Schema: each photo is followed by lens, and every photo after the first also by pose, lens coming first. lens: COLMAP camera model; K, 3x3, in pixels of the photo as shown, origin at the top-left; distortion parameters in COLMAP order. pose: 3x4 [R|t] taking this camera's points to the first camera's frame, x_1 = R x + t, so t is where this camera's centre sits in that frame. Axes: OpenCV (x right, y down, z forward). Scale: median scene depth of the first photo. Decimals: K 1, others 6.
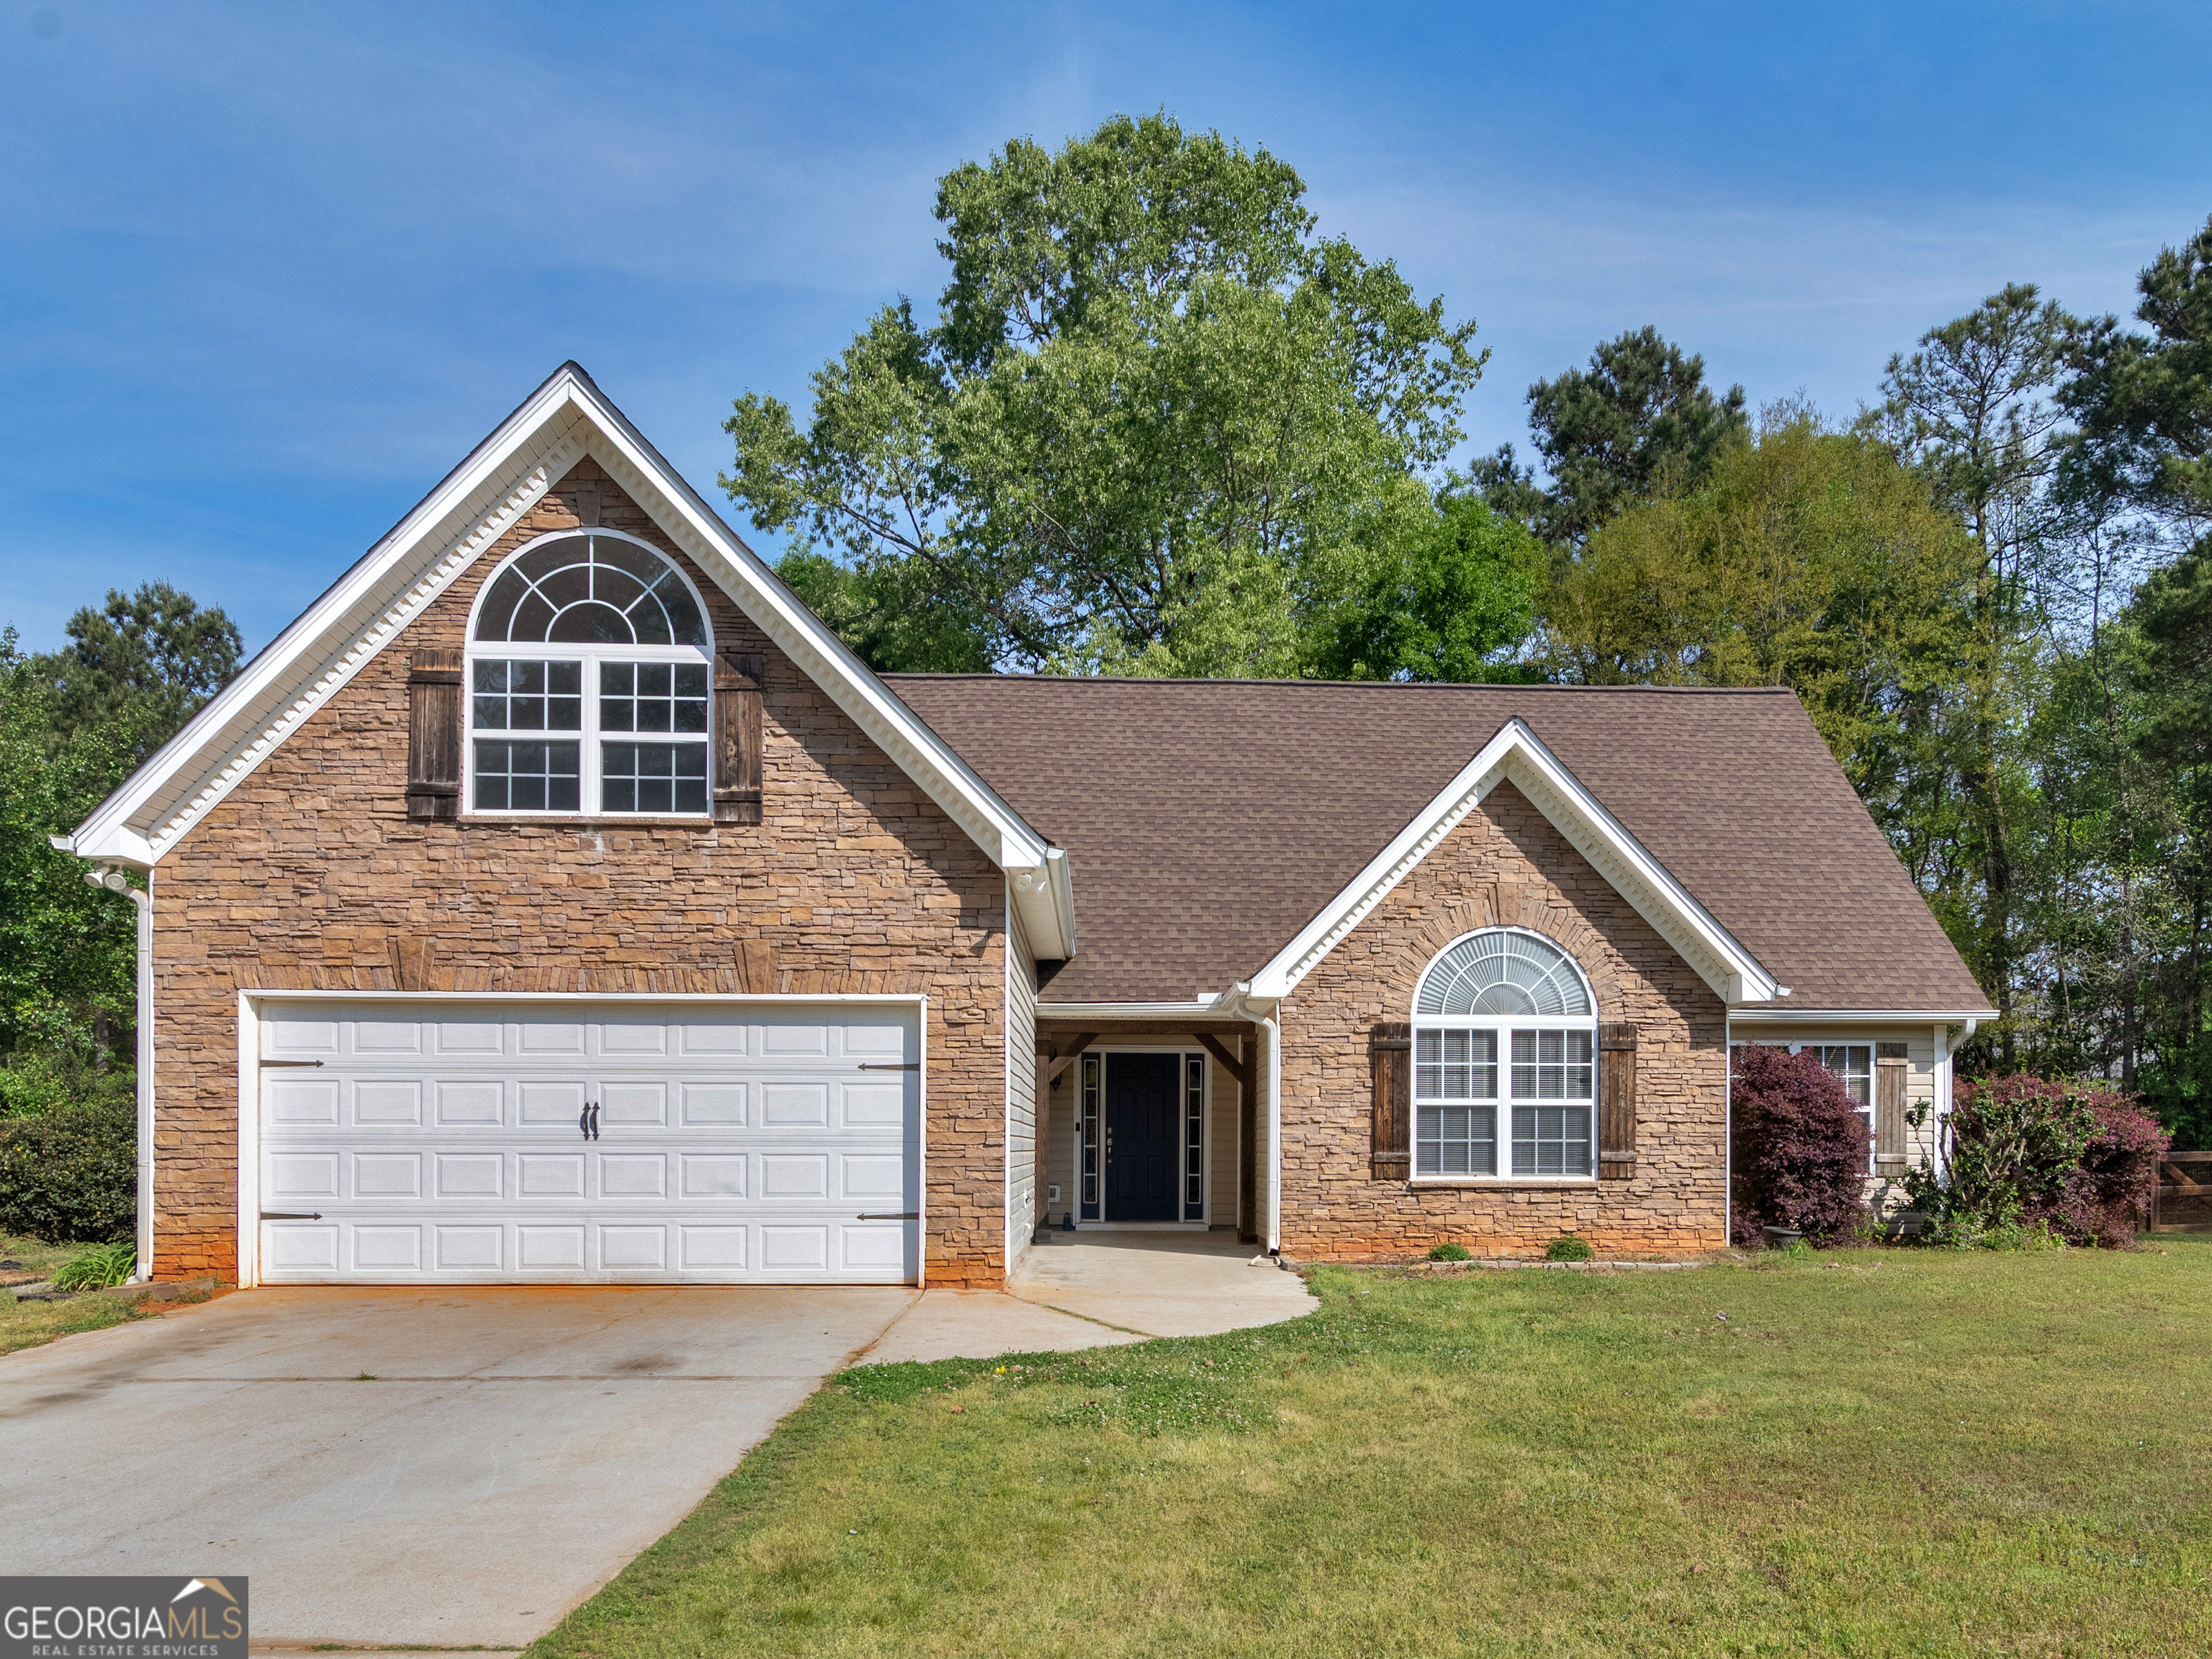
lens RADIAL K [[1193.4, 0, 1106.2], [0, 1193.4, 872.0], [0, 0, 1]] dist [-0.000099, 0.000281]
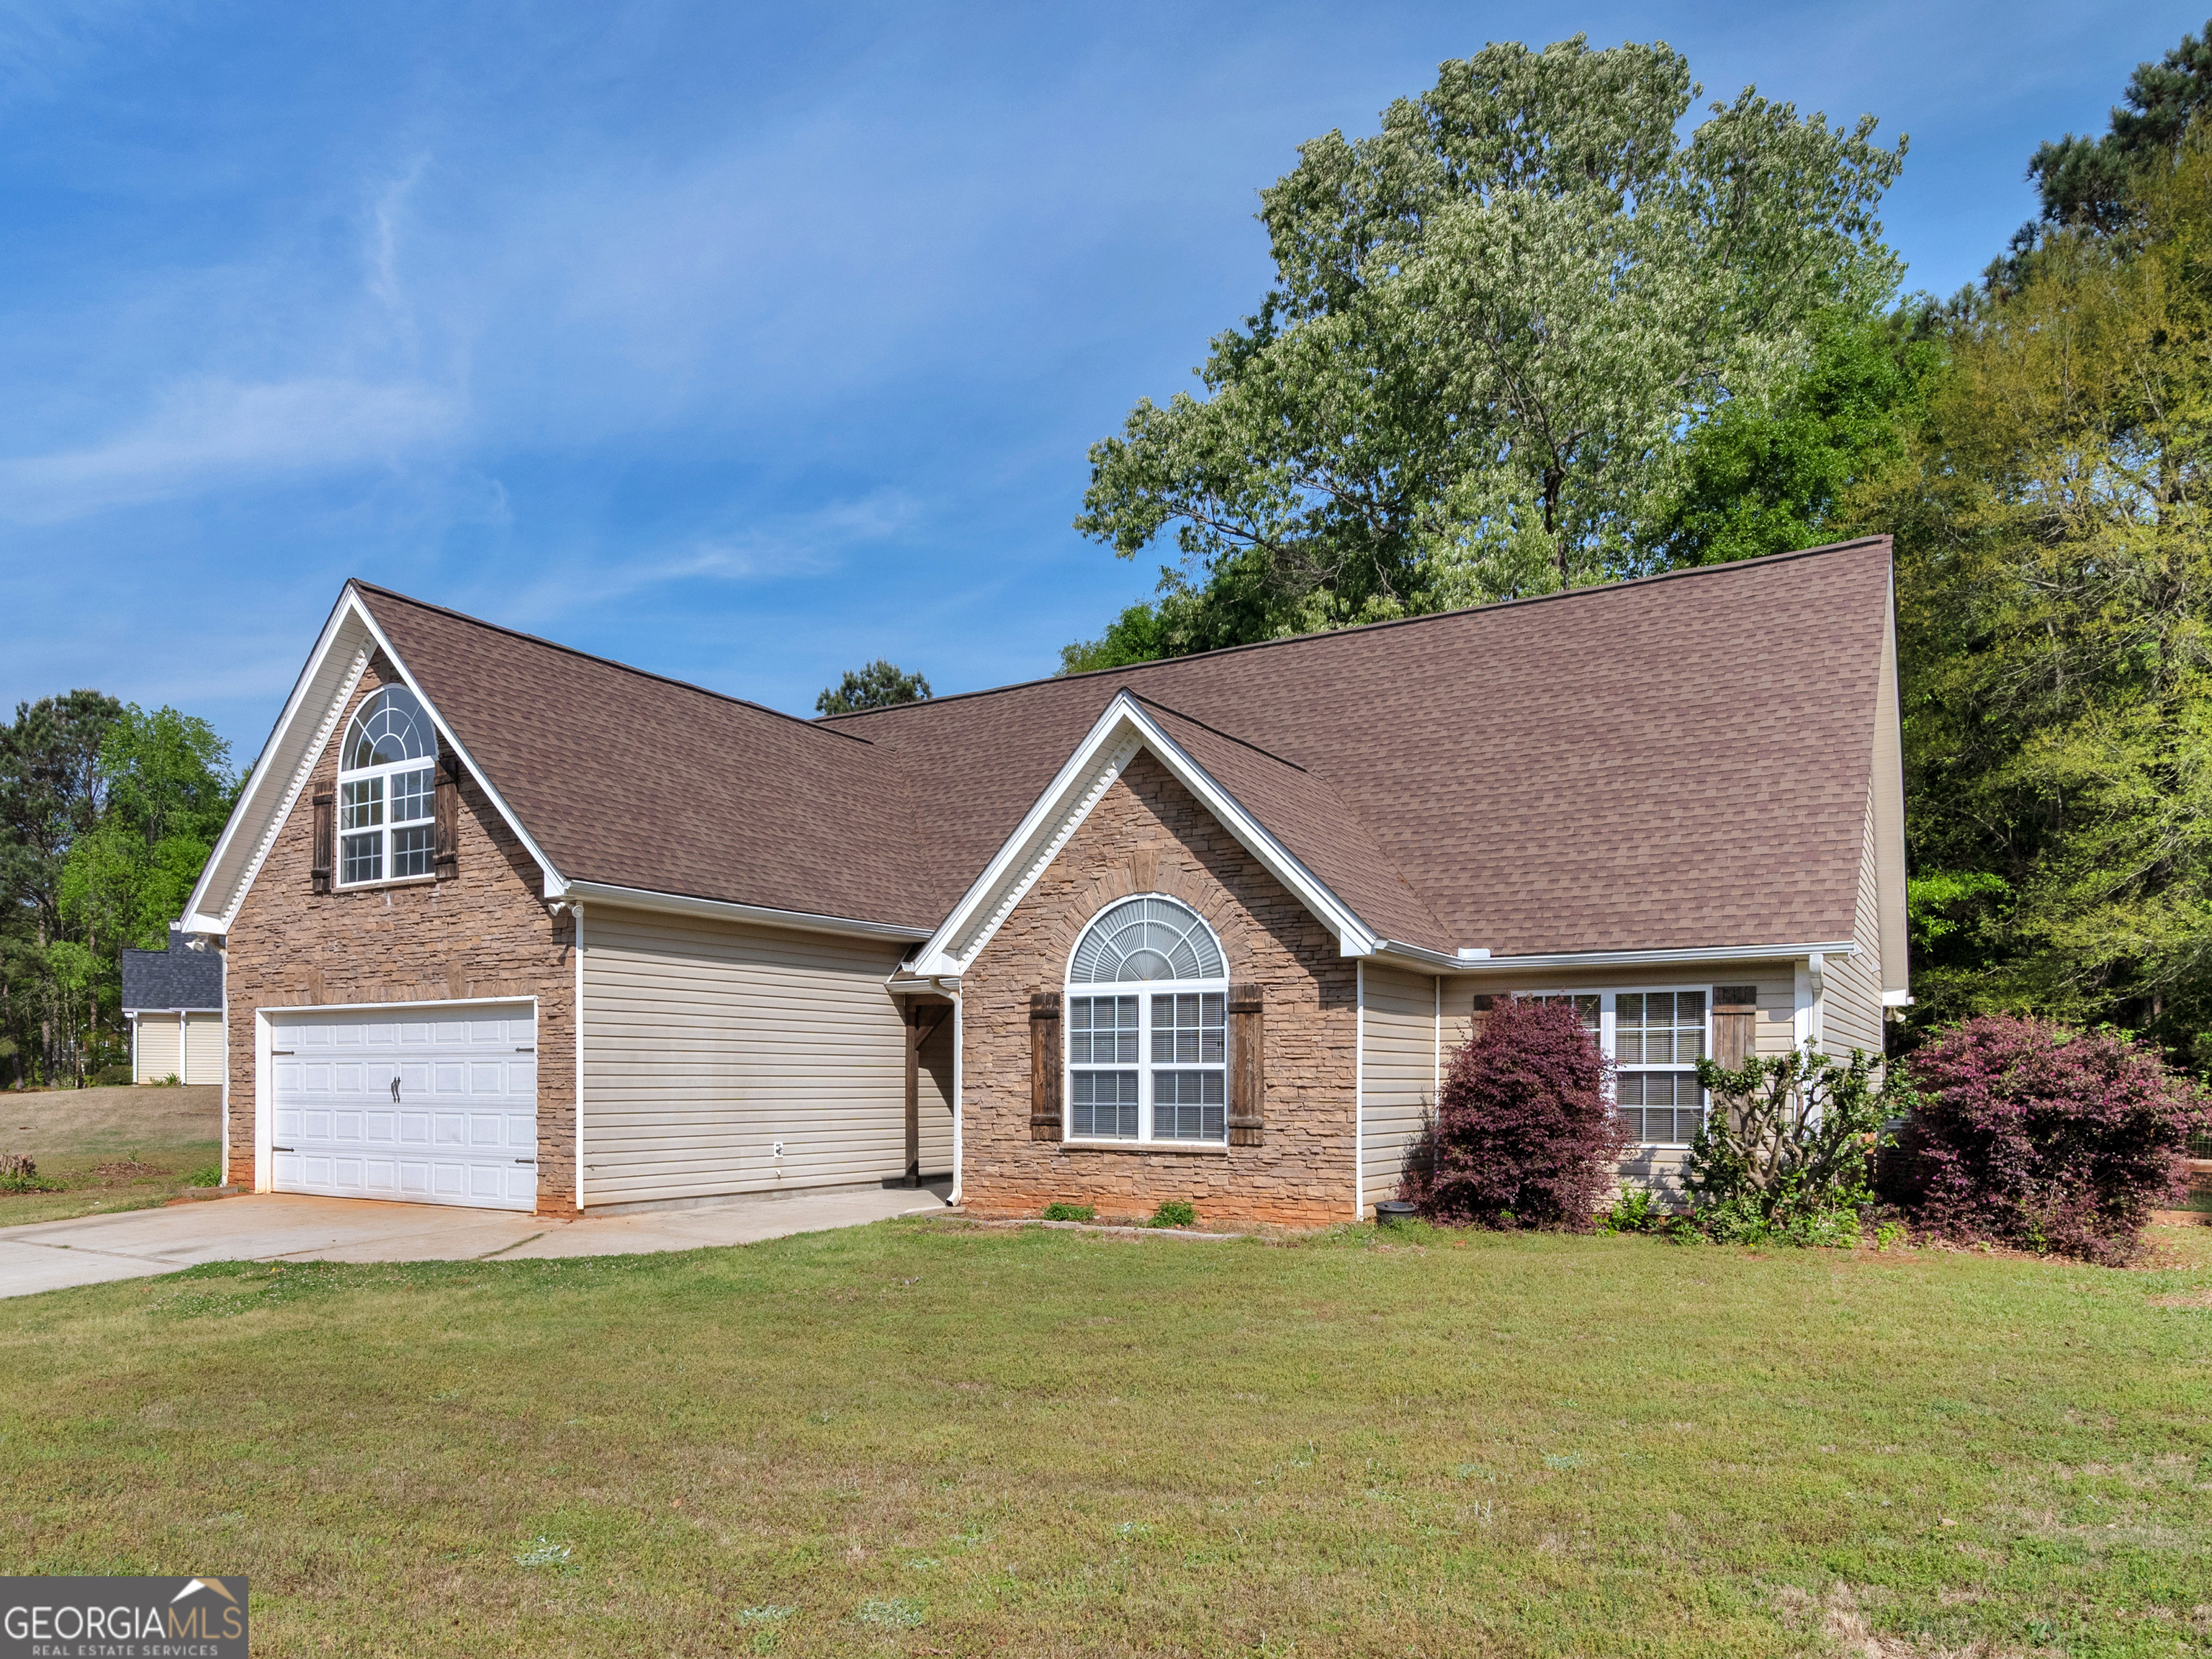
lens RADIAL K [[1140.9, 0, 1121.9], [0, 1140.9, 821.8], [0, 0, 1]] dist [0.002214, -0.000808]
pose [[0.881639, -0.105609, -0.459956, 0.792962], [0.104194, 0.994147, -0.028544, 0.011070], [0.460278, -0.022759, 0.887483, 0.133229]]
